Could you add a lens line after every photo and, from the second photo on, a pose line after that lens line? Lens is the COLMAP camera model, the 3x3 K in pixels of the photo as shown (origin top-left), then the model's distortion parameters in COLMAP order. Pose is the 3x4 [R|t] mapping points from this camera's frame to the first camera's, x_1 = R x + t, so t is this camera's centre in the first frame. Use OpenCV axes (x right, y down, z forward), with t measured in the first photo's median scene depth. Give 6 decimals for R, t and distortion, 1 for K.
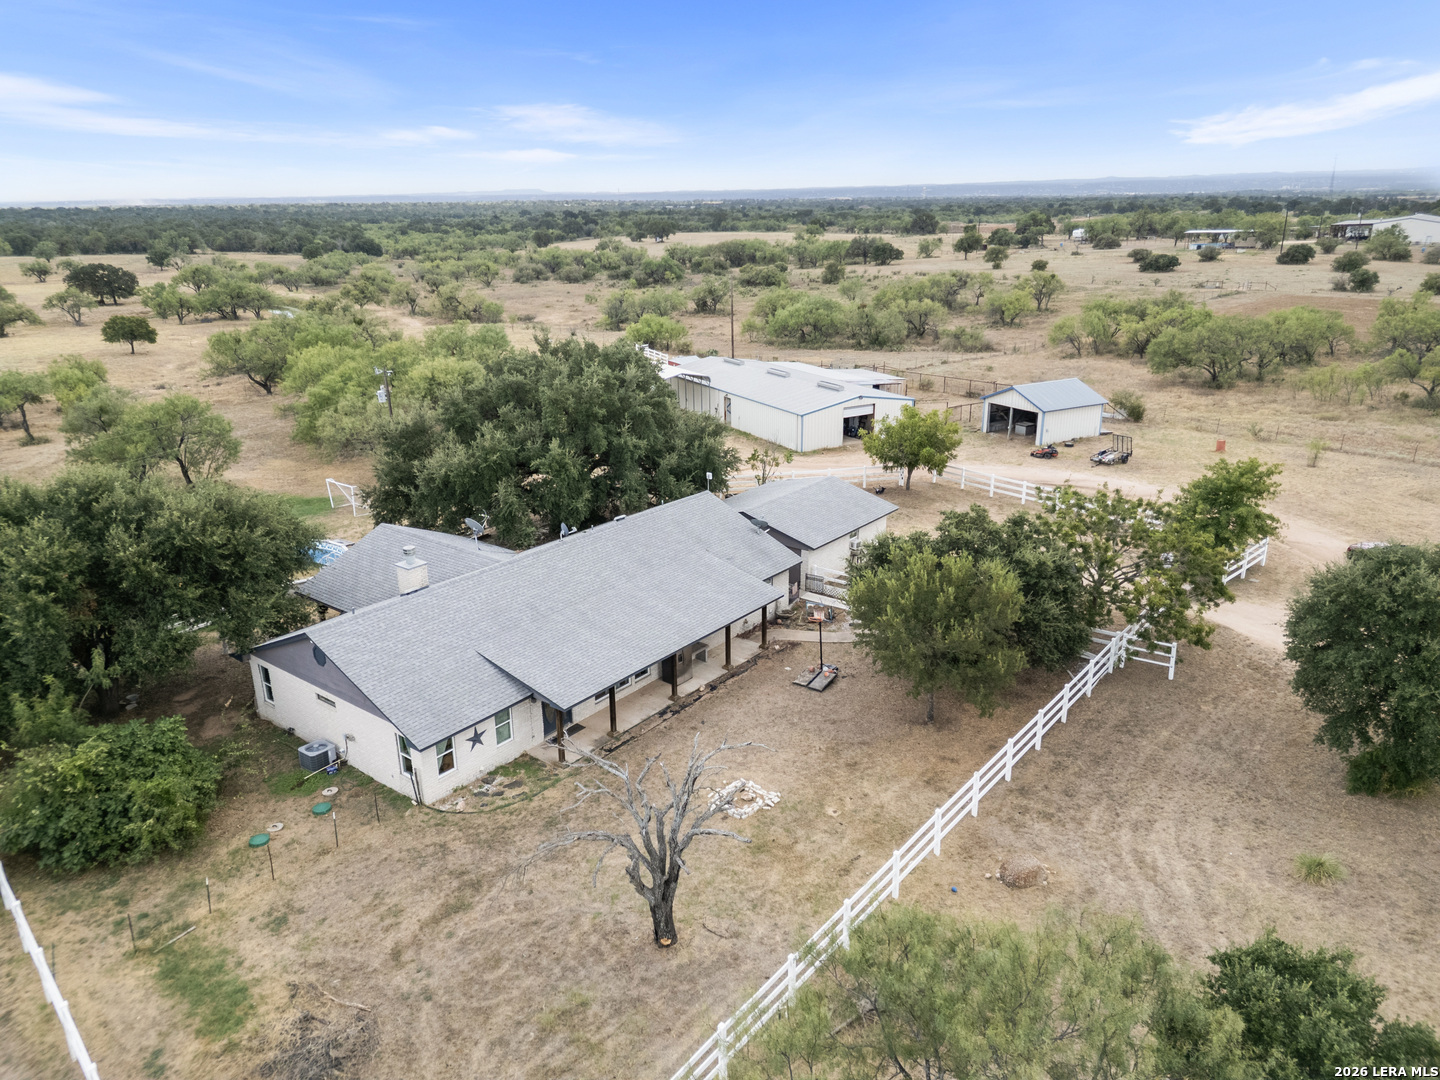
lens RADIAL K [[1006.9, 0, 716.9], [0, 1006.9, 542.4], [0, 0, 1]] dist [0.085257, -0.081652]
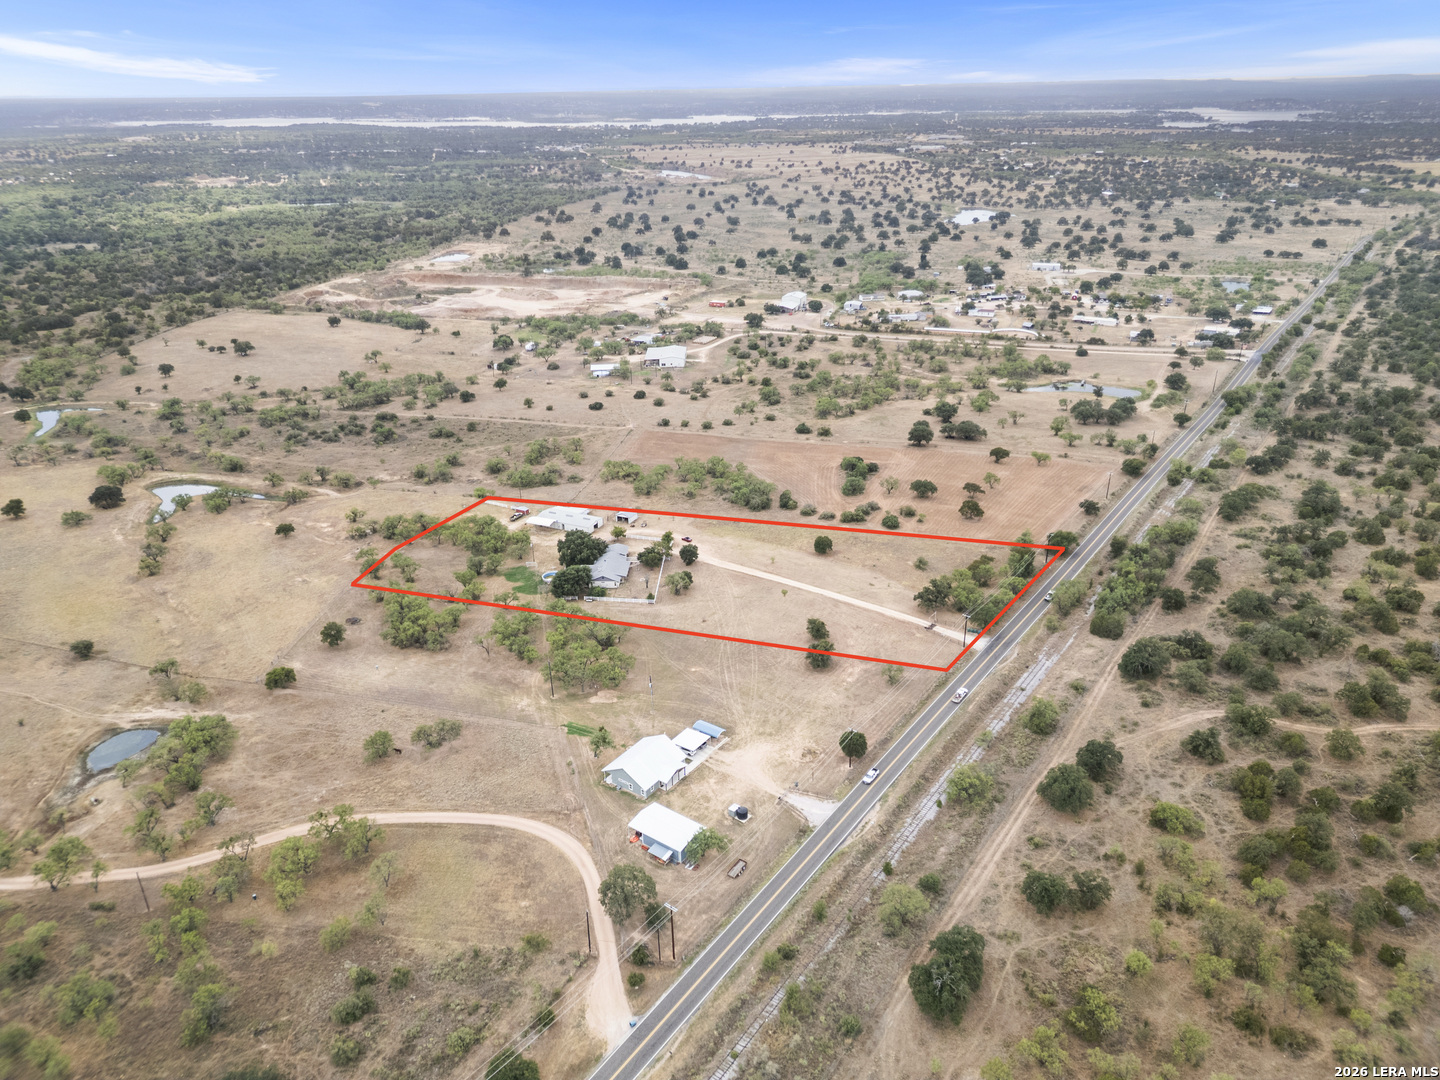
lens RADIAL K [[1006.9, 0, 716.9], [0, 1006.9, 542.4], [0, 0, 1]] dist [0.085257, -0.081652]
pose [[0.809563, -0.231848, 0.539309, -0.822303], [0.187501, 0.972705, 0.136705, -0.239128], [-0.556283, -0.009550, 0.830938, -1.371858]]
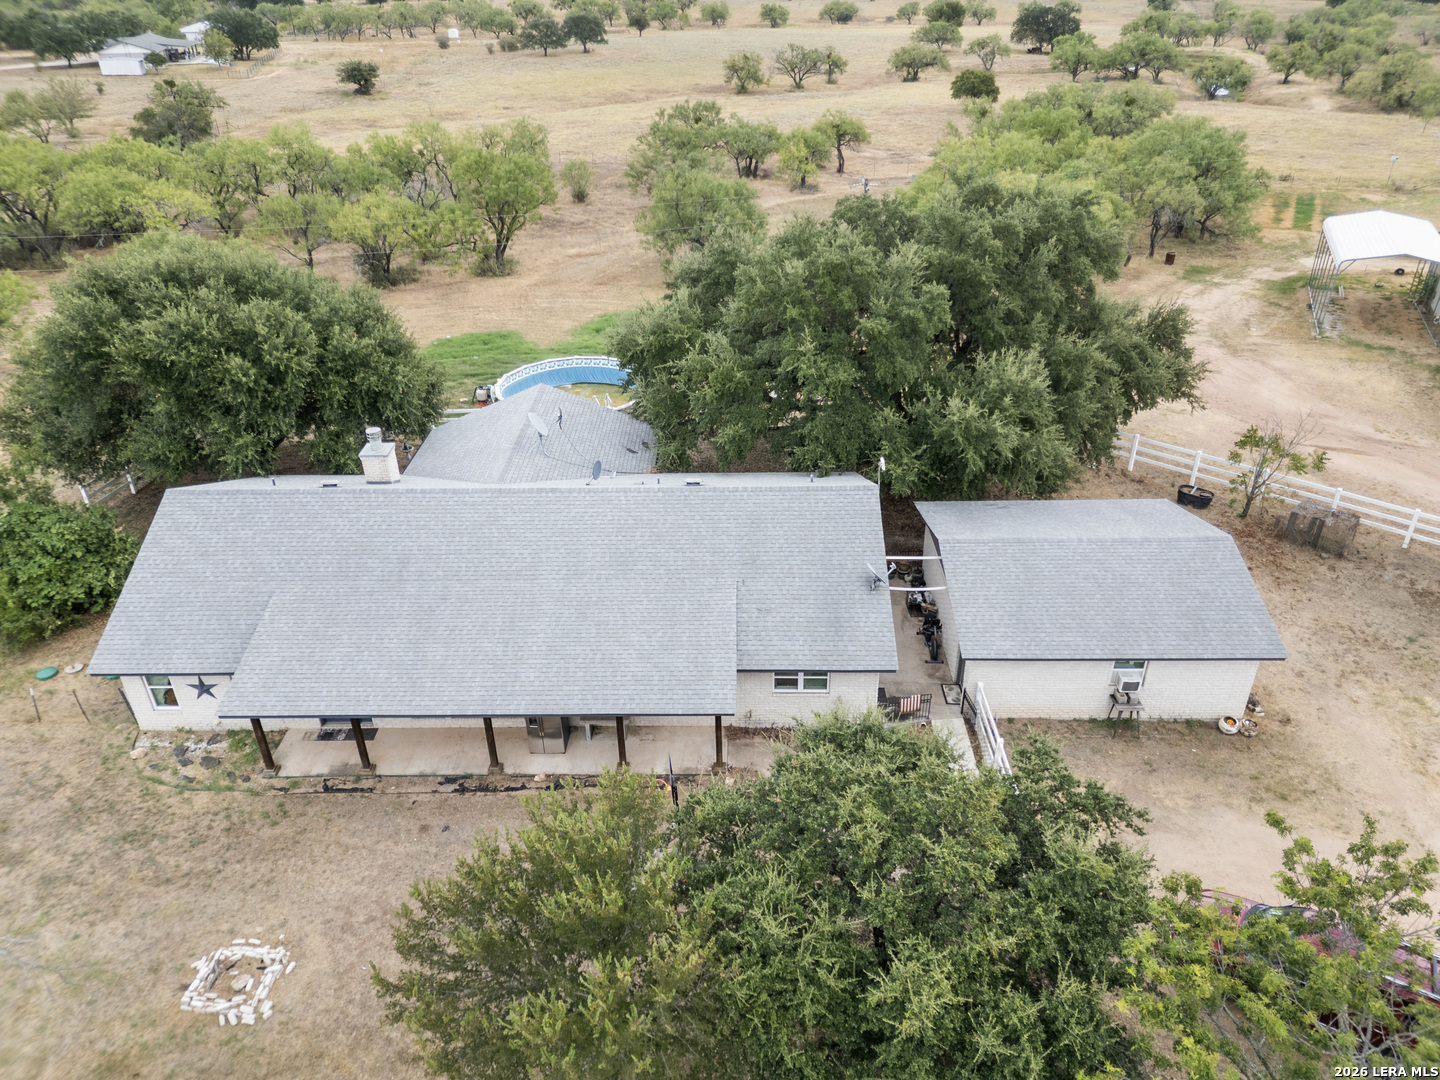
lens RADIAL K [[1006.9, 0, 716.9], [0, 1006.9, 542.4], [0, 0, 1]] dist [0.085257, -0.081652]
pose [[0.608160, 0.405217, -0.682598, 0.085874], [-0.249418, 0.913891, 0.320303, -0.045658], [0.753612, -0.024543, 0.656861, 0.125946]]
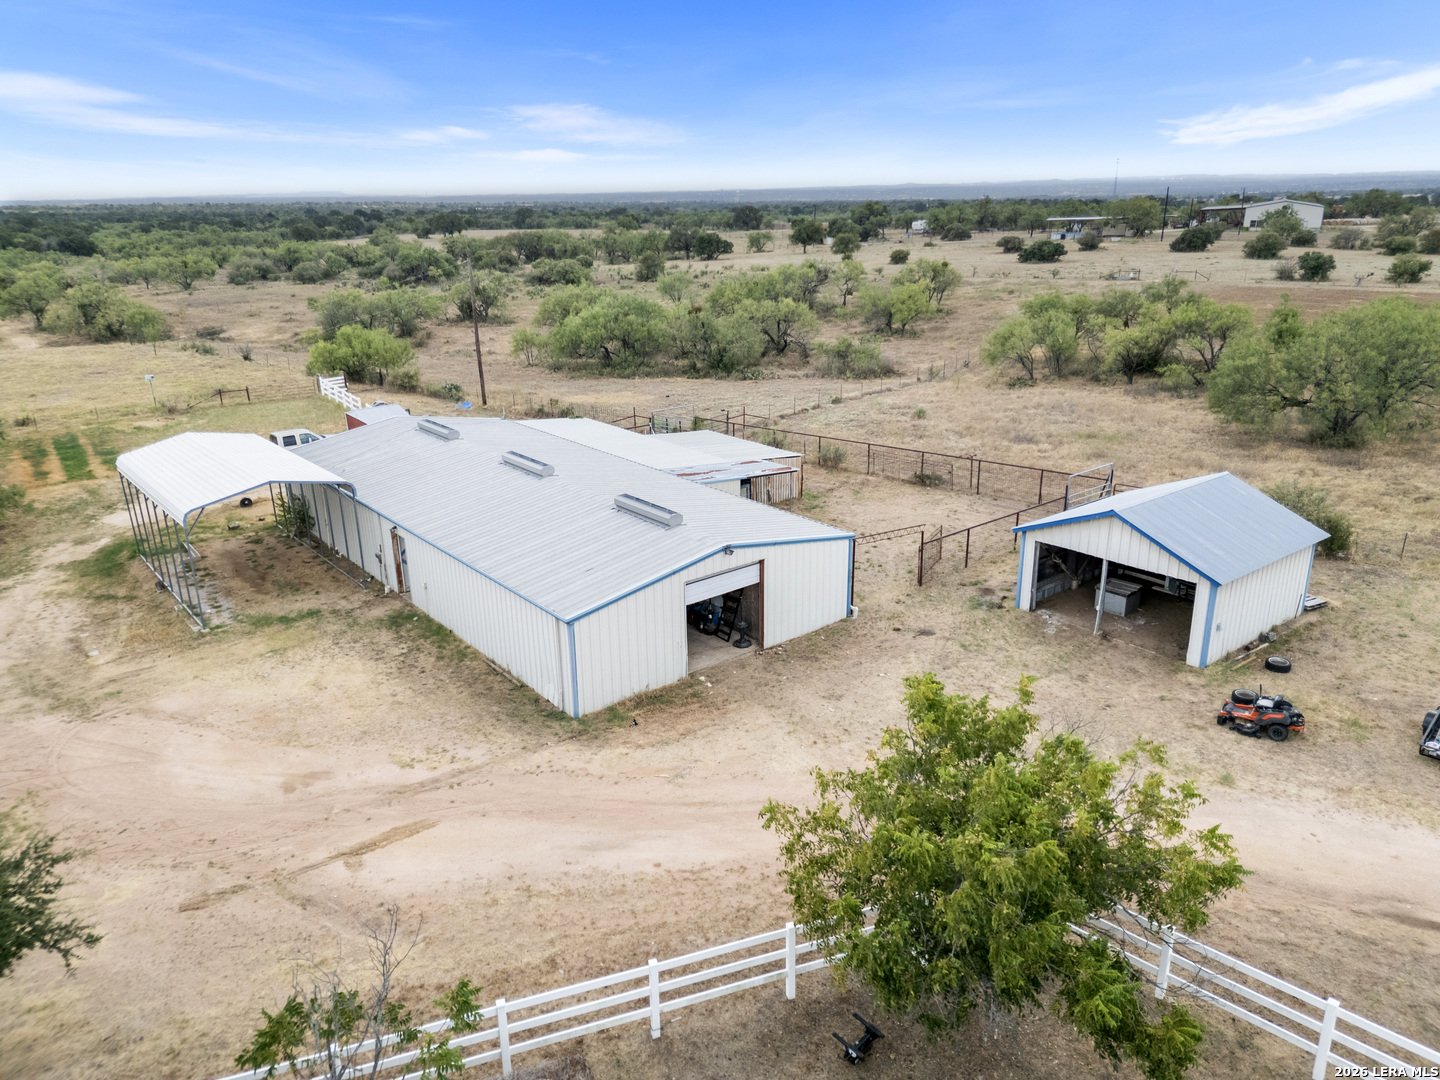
lens RADIAL K [[1006.9, 0, 716.9], [0, 1006.9, 542.4], [0, 0, 1]] dist [0.085257, -0.081652]
pose [[0.985246, -0.055041, 0.162049, 0.030570], [0.055645, 0.998450, 0.000812, -0.057989], [-0.161843, 0.008217, 0.986782, 0.248187]]
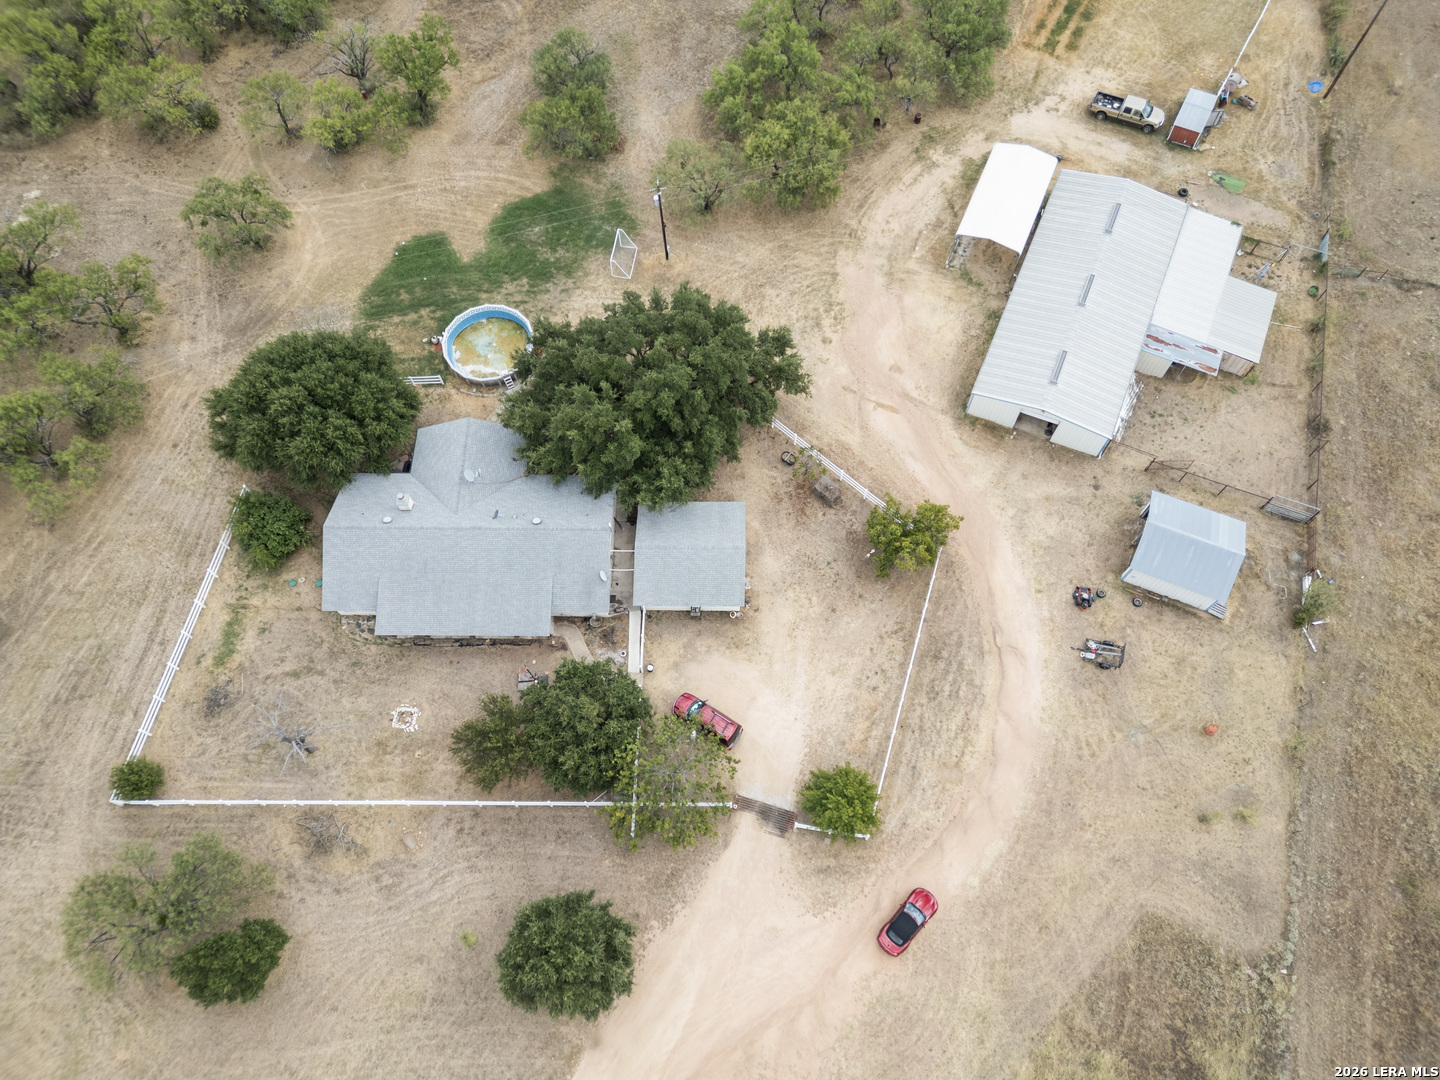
lens RADIAL K [[1006.9, 0, 716.9], [0, 1006.9, 542.4], [0, 0, 1]] dist [0.085257, -0.081652]
pose [[0.609357, 0.723024, -0.325453, 0.142478], [-0.244123, 0.561603, 0.790573, -0.304888], [0.754379, -0.402291, 0.518724, 0.078268]]
